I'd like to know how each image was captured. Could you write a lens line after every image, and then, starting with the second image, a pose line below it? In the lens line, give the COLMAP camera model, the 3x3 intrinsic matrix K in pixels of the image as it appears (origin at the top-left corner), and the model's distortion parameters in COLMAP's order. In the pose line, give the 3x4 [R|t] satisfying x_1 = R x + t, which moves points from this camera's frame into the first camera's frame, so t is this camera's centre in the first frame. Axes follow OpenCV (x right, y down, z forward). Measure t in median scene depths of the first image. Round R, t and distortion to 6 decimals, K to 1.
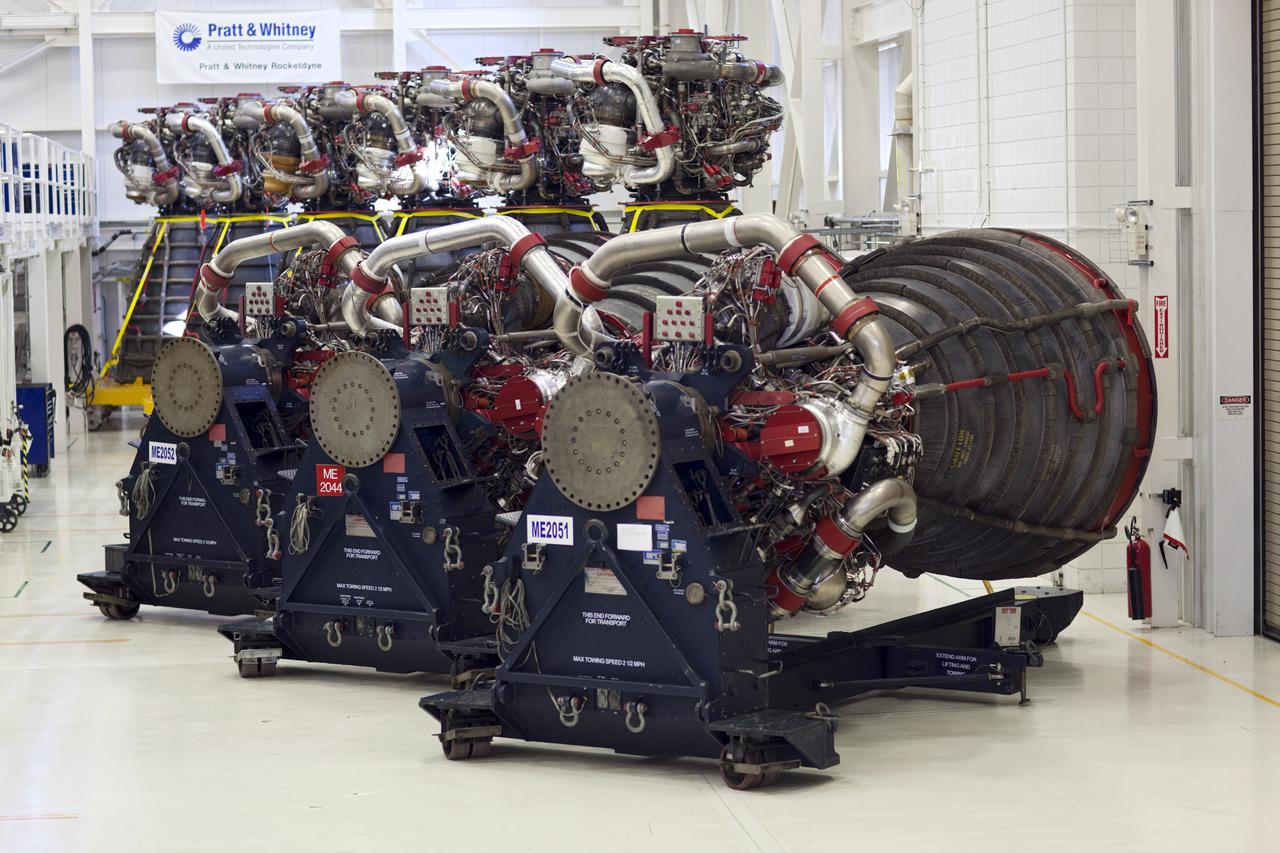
lens RADIAL K [[2726.2, 0, 640.0], [0, 2726.2, 426.5], [0, 0, 1]] dist [-0.110204, -0.157070]
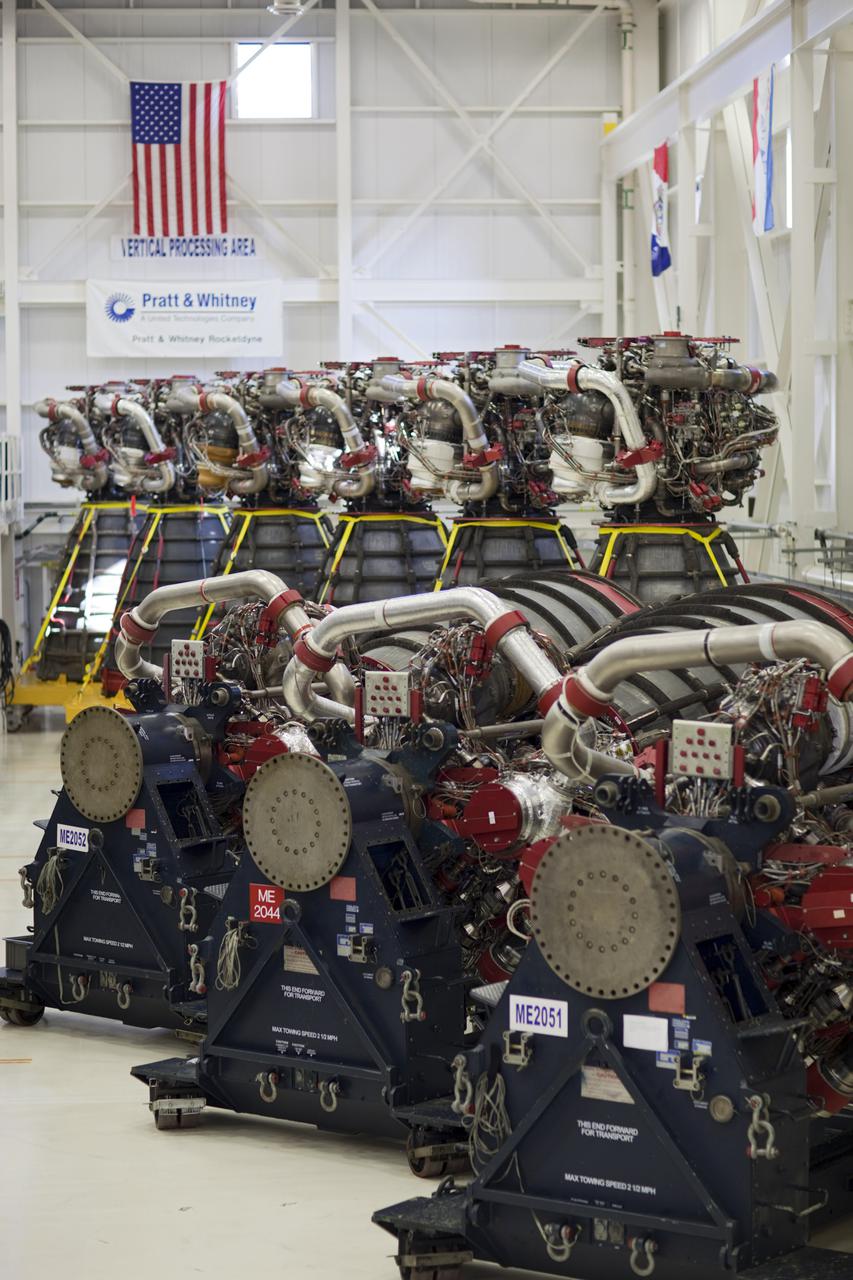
lens RADIAL K [[2726.2, 0, 426.5], [0, 2726.2, 640.0], [0, 0, 1]] dist [-0.110204, -0.157070]
pose [[0.998419, 0.014947, -0.054182, -0.017677], [-0.015425, 0.999846, -0.008418, -0.047932], [0.054048, 0.009241, 0.998496, 0.143494]]
